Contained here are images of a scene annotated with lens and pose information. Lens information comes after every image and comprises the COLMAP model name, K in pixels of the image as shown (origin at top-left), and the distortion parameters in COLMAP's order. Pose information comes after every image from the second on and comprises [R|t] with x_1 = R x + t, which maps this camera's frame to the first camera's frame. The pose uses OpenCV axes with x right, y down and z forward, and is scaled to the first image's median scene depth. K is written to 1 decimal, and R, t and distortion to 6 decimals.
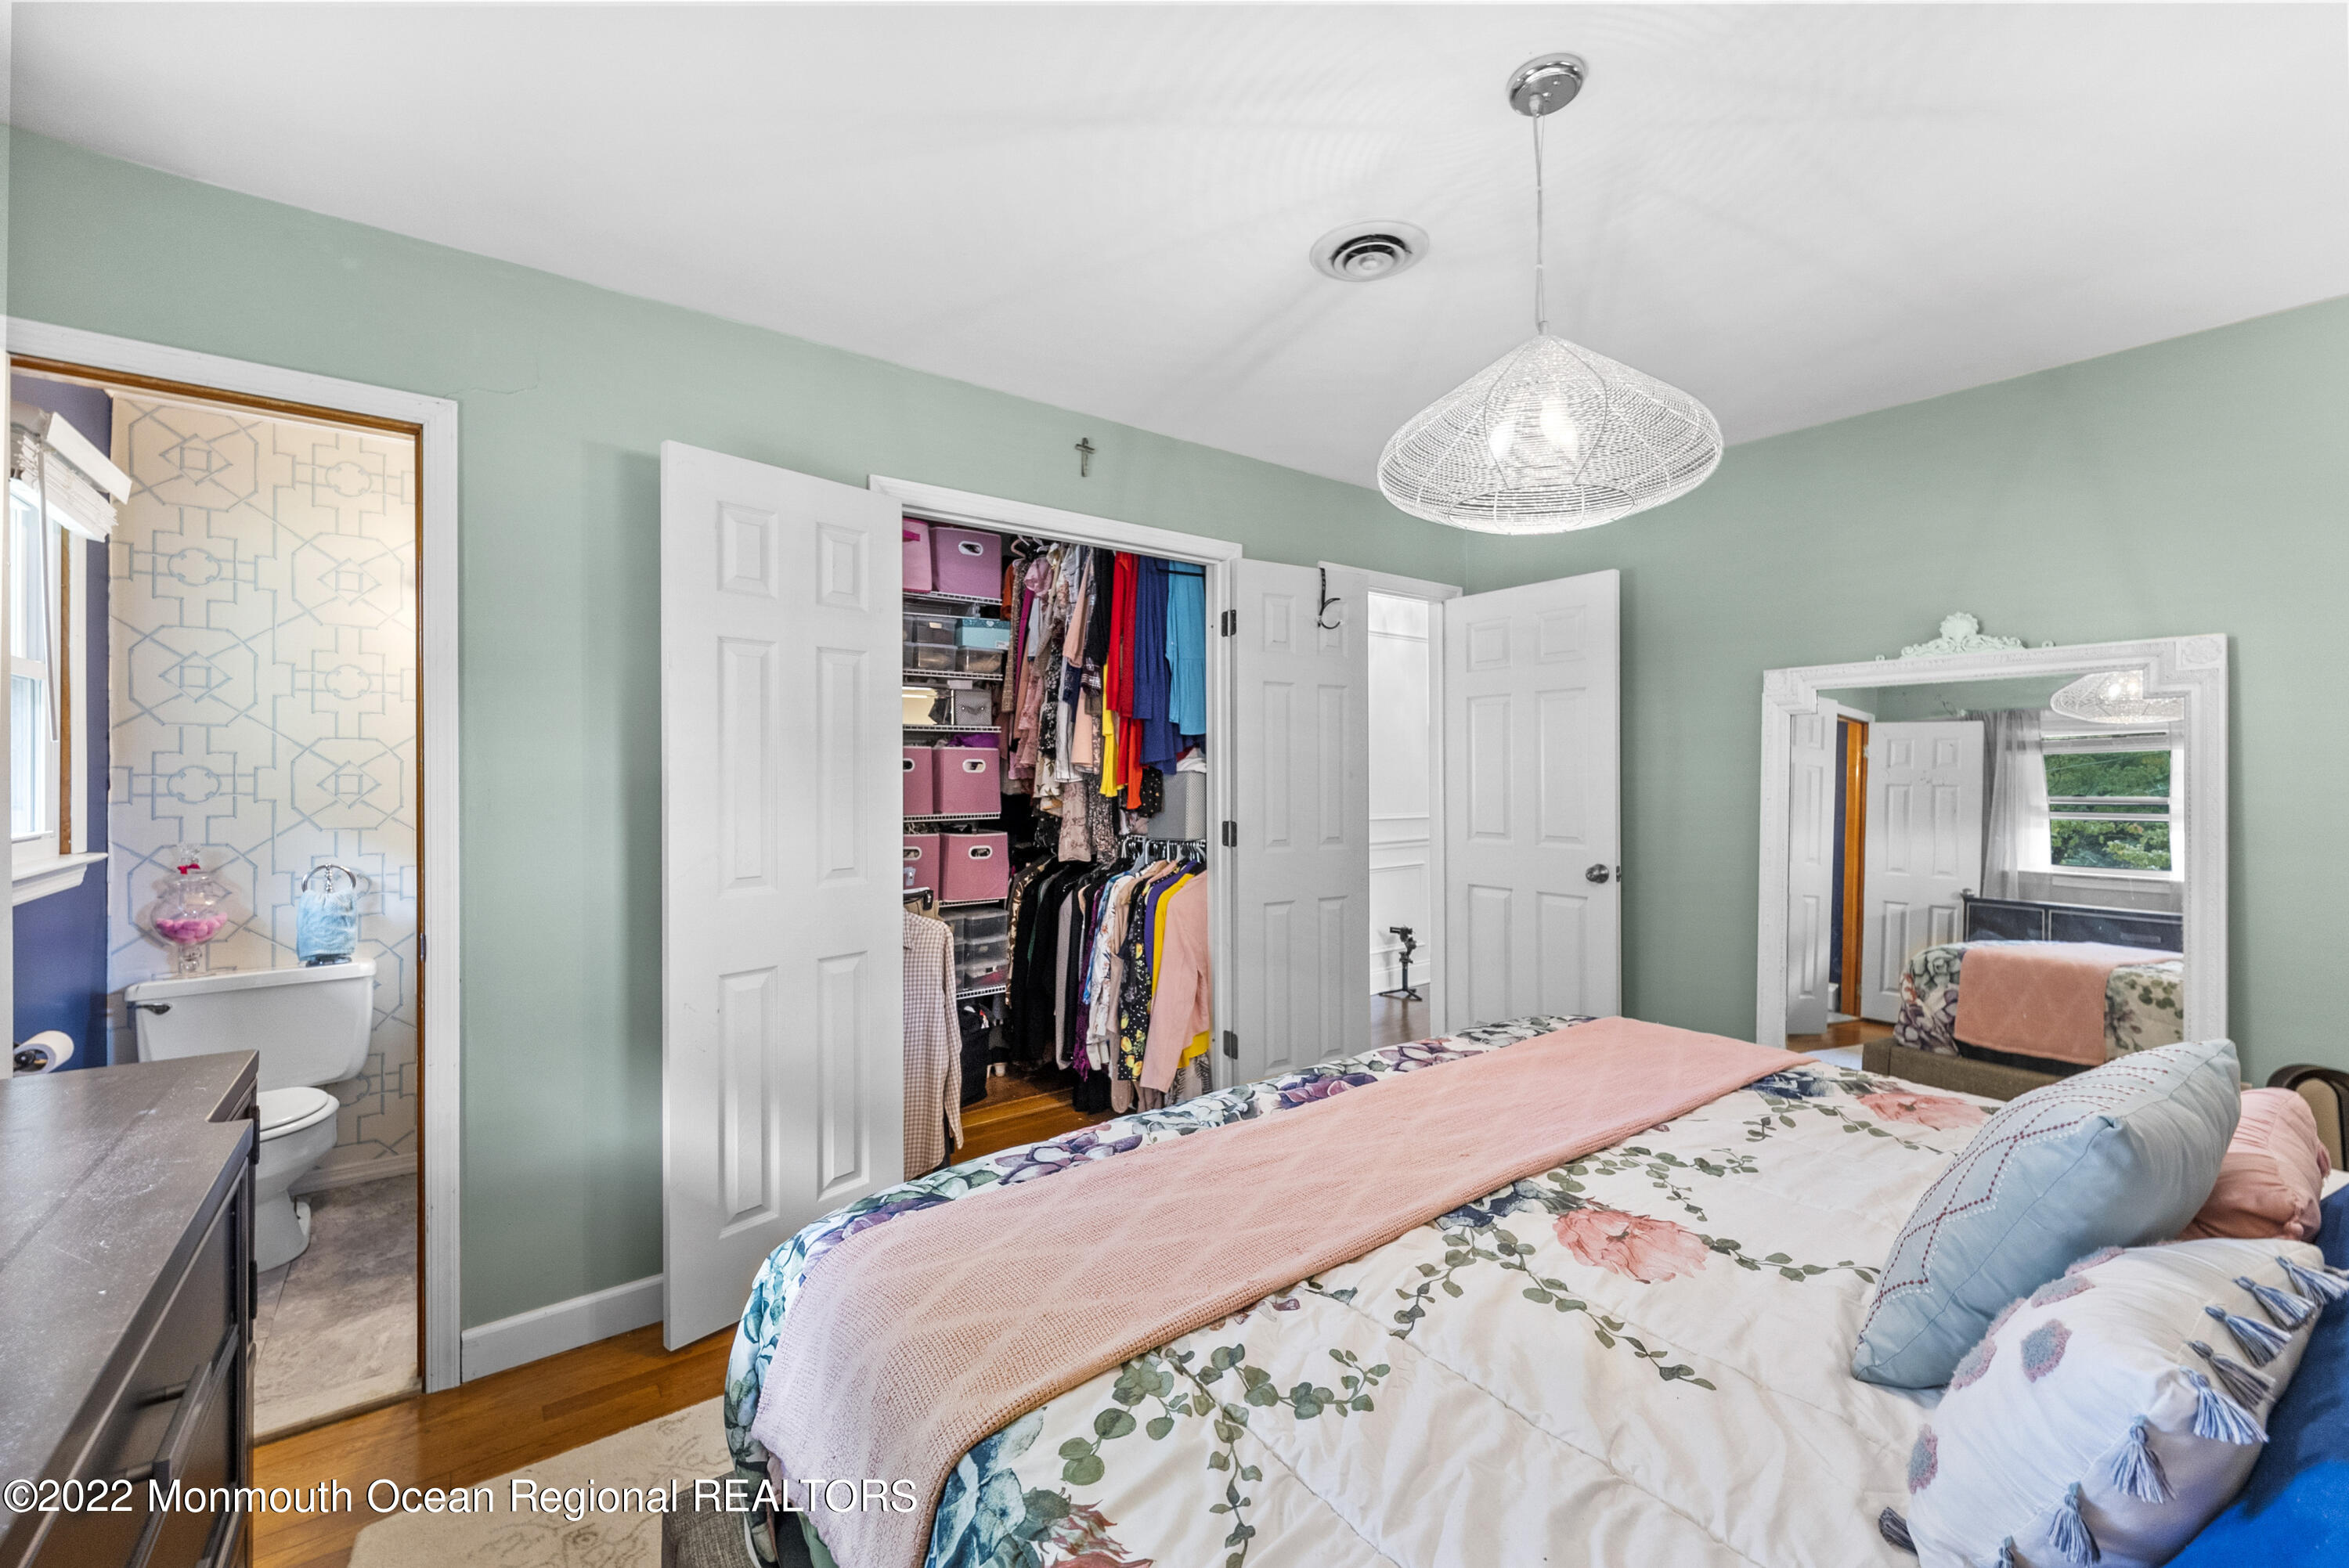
lens RADIAL K [[962.8, 0, 1184.6], [0, 962.8, 772.3], [0, 0, 1]] dist [-0.001649, -0.000399]
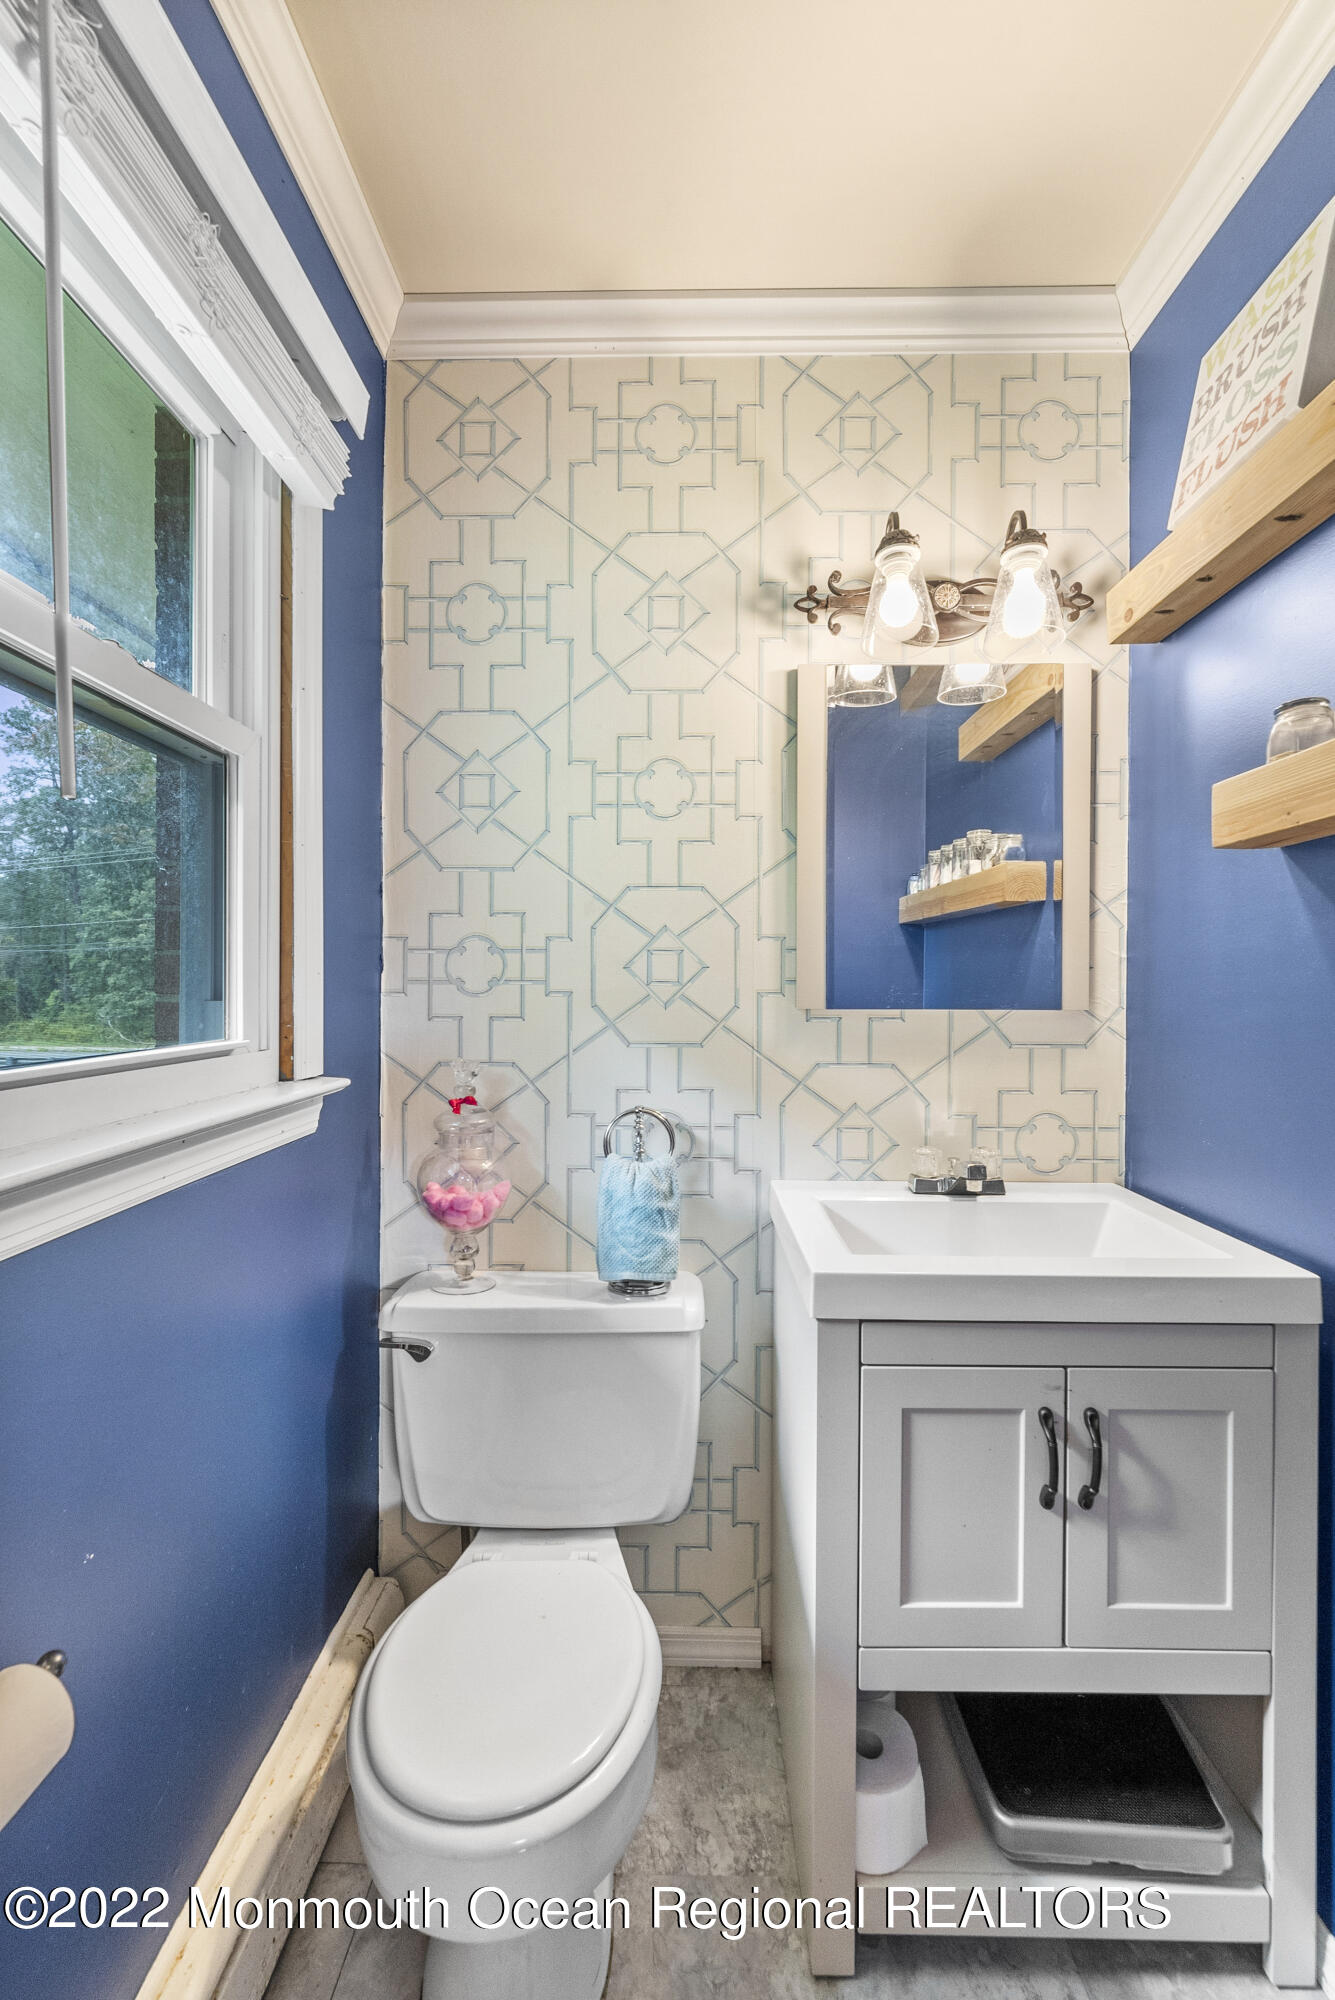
lens RADIAL K [[819.8, 0, 668.3], [0, 819.8, 993.7], [0, 0, 1]] dist [-0.001649, -0.000399]
pose [[0.781445, 0.007391, -0.623930, -0.592153], [-0.001616, 0.999950, 0.009822, 0.025323], [0.623972, -0.006667, 0.781418, 0.651668]]
